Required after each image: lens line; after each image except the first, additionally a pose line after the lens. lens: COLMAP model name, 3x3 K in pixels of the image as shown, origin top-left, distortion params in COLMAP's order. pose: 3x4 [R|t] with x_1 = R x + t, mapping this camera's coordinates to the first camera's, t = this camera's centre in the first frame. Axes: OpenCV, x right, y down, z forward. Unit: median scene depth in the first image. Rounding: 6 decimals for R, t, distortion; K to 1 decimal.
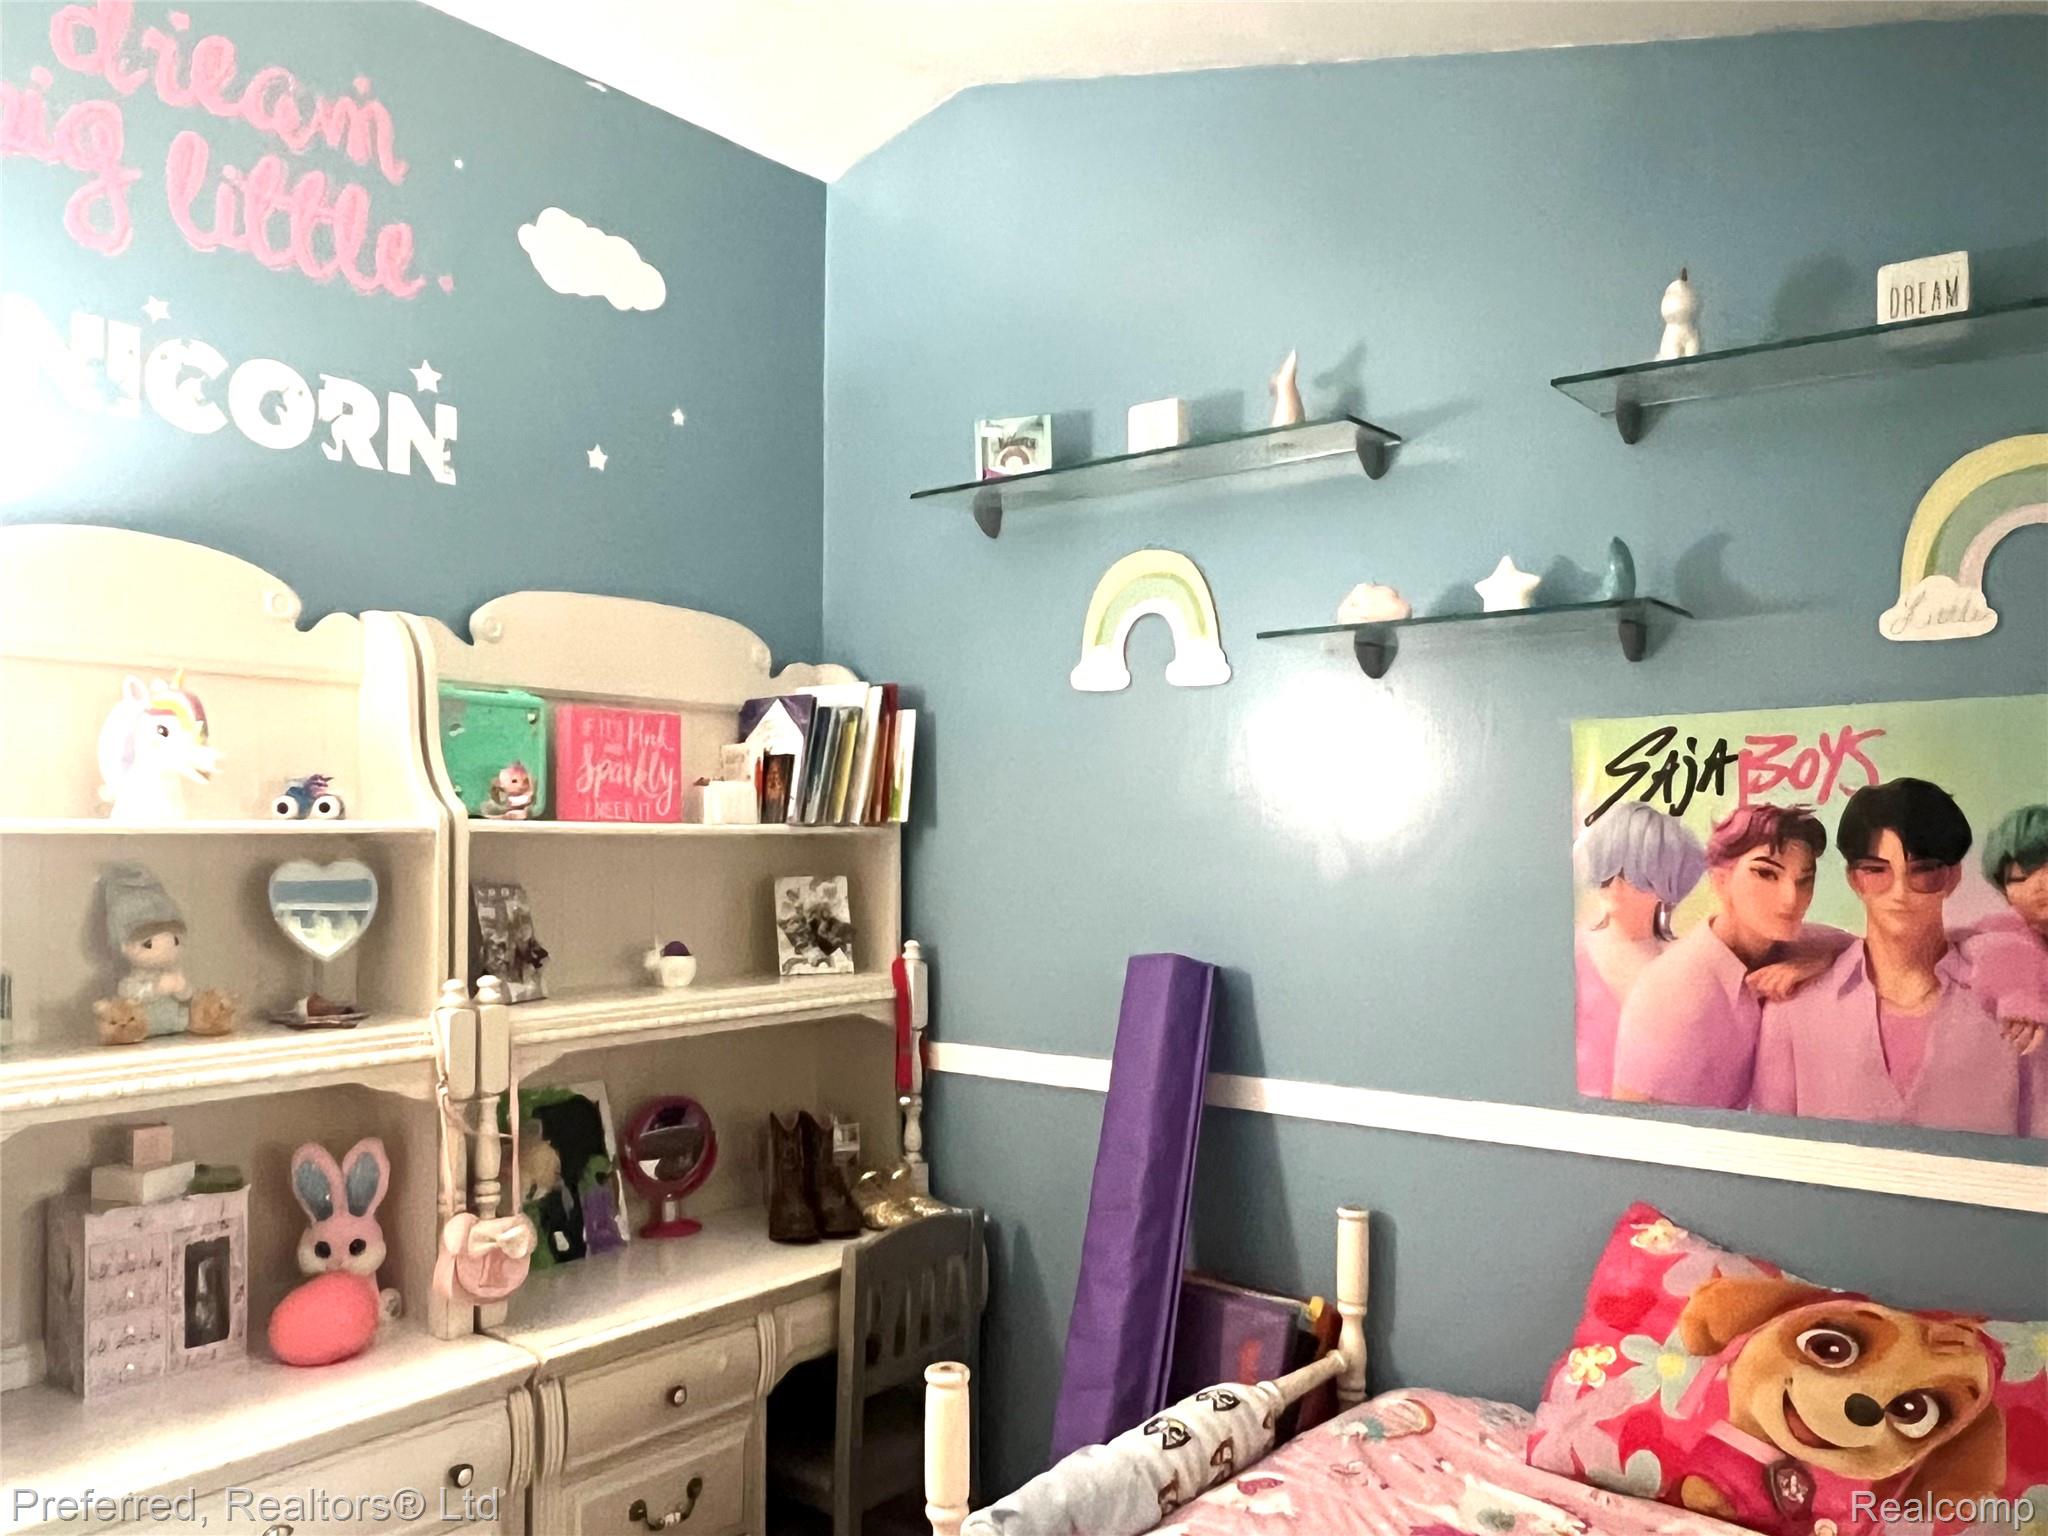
lens RADIAL K [[1538.2, 0, 1022.9], [0, 1538.2, 812.9], [0, 0, 1]] dist [0.000615, 0.000423]
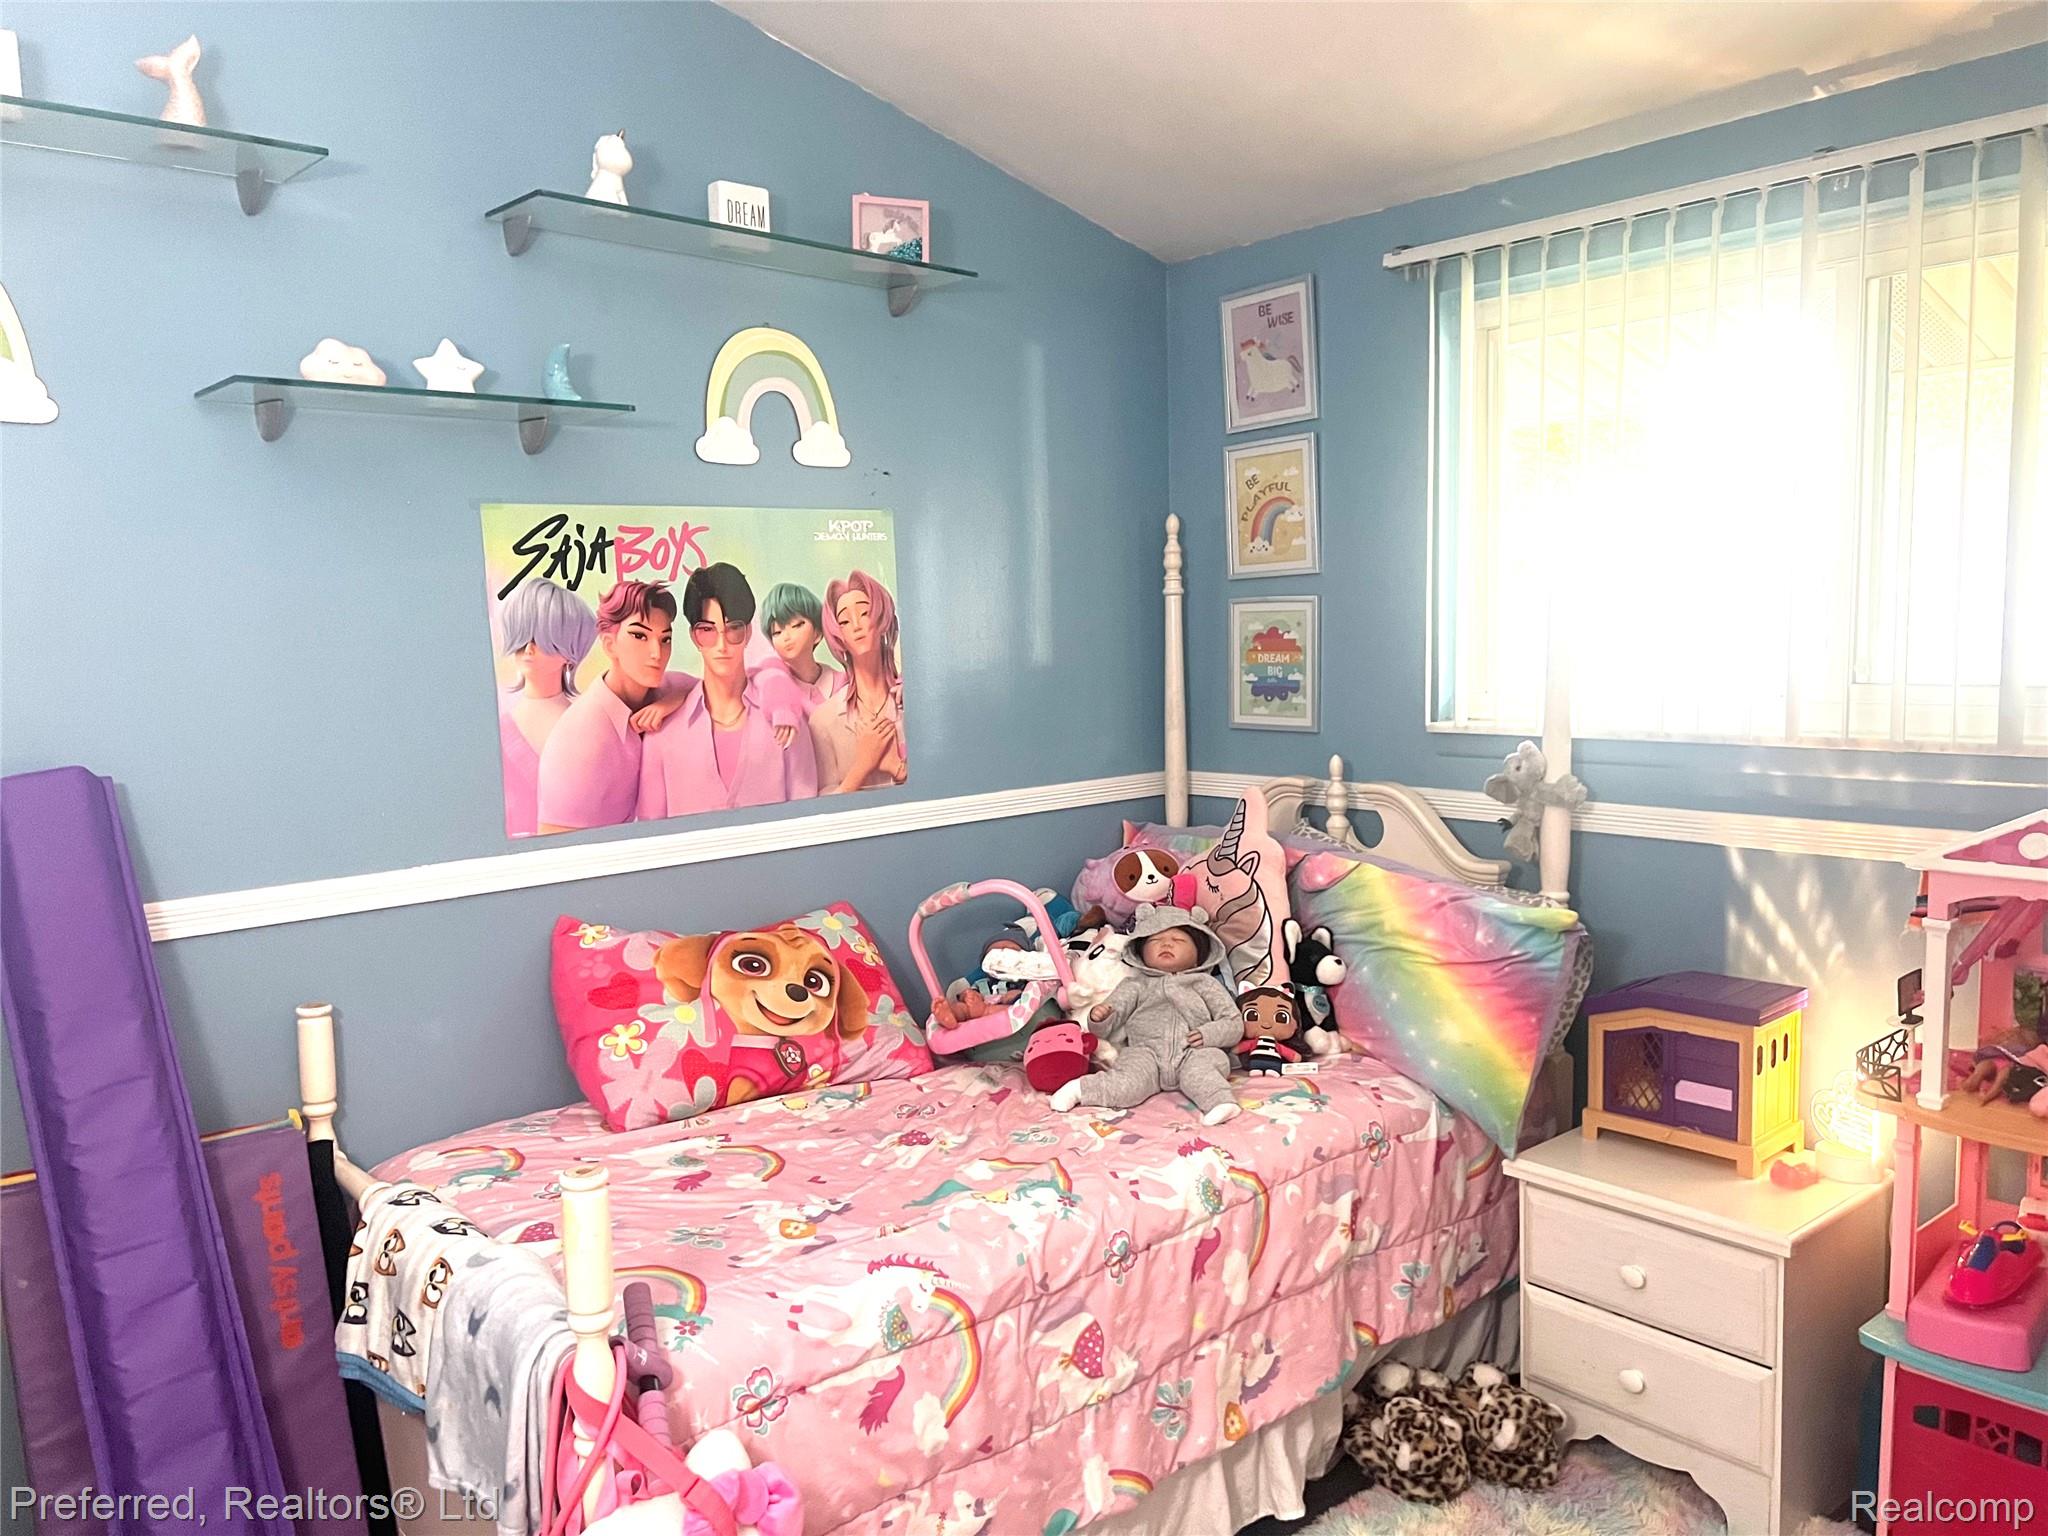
lens RADIAL K [[1541.4, 0, 1014.3], [0, 1541.4, 768.7], [0, 0, 1]] dist [0.057253, -0.062083]
pose [[0.155723, -0.104967, 0.982208, -0.753119], [0.012132, 0.994466, 0.104354, 0.019376], [-0.987726, -0.004334, 0.156135, 0.494754]]
